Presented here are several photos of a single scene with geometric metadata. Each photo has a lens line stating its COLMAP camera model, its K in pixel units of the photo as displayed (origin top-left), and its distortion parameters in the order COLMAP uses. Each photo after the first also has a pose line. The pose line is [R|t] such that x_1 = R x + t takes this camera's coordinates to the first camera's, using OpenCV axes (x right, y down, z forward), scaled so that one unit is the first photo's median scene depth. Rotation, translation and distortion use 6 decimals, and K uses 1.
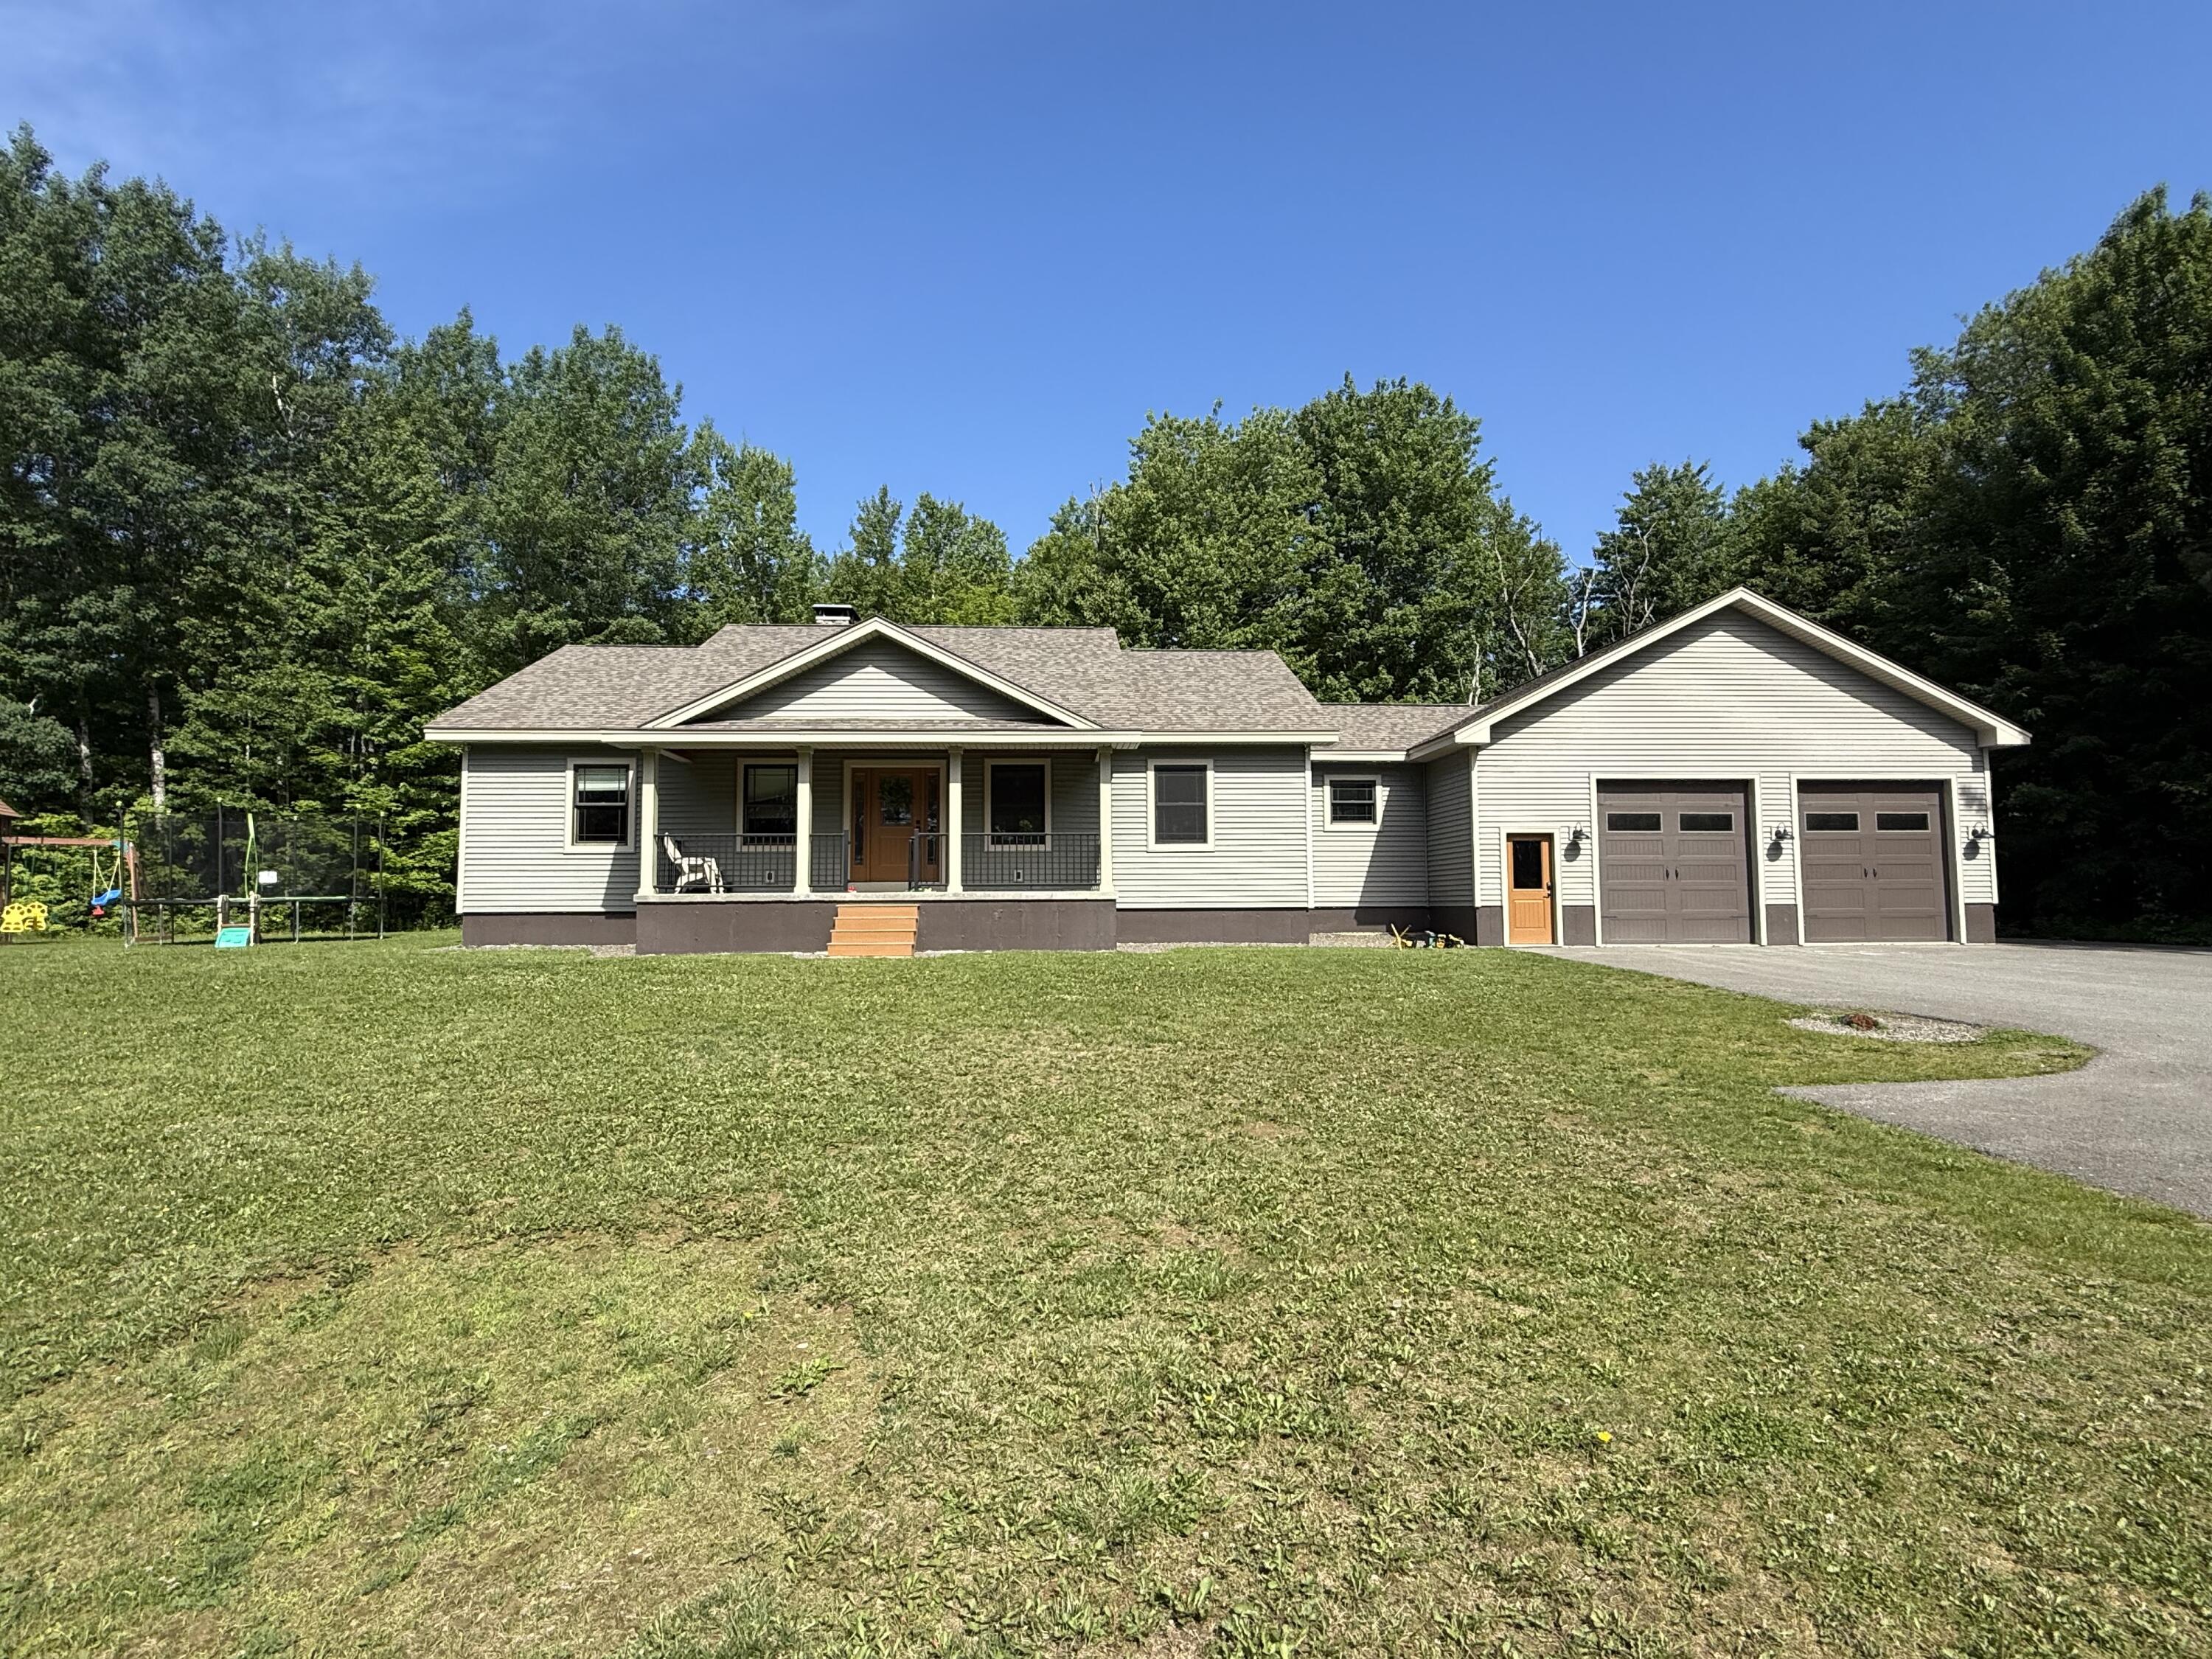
lens RADIAL K [[1078.3, 0, 1106.0], [0, 1078.3, 829.5], [0, 0, 1]] dist [0.000568, -0.000065]
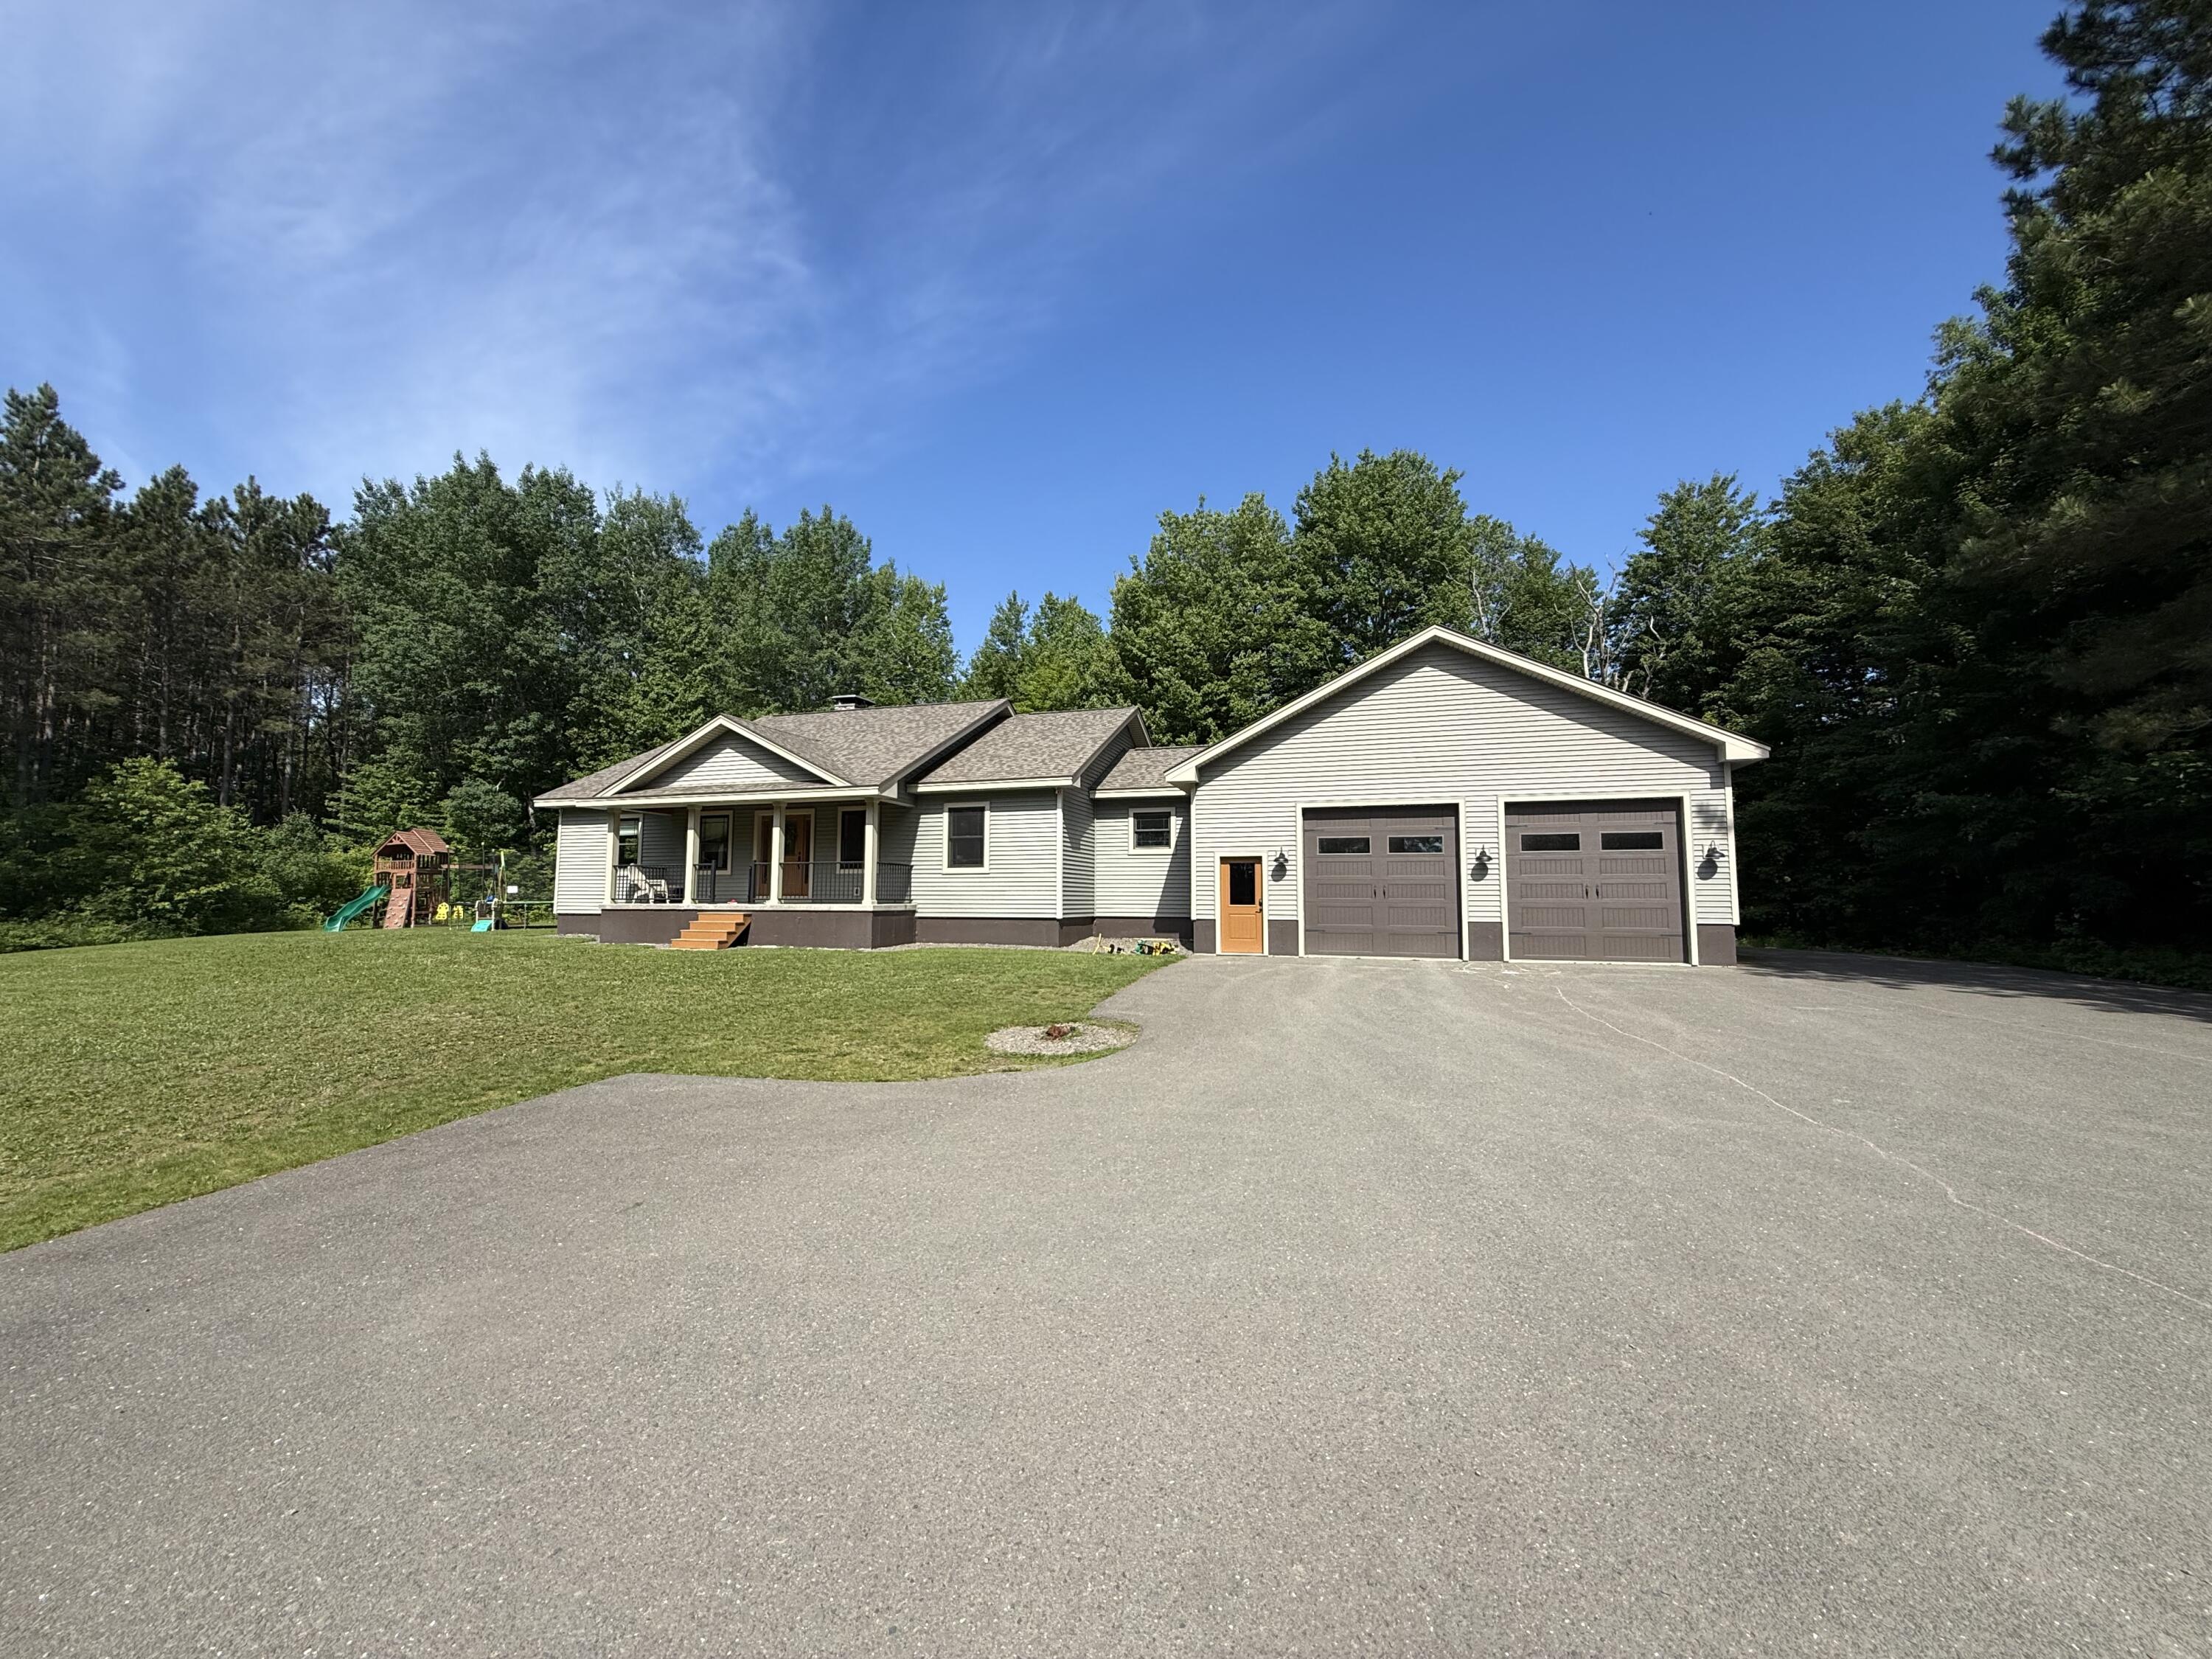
lens RADIAL K [[883.9, 0, 1096.0], [0, 883.9, 823.6], [0, 0, 1]] dist [0.000186, 0.000055]
pose [[0.932118, -0.023145, -0.361415, 0.582168], [0.015980, 0.999612, -0.022801, -0.012808], [0.361802, 0.015477, 0.932126, 0.060961]]
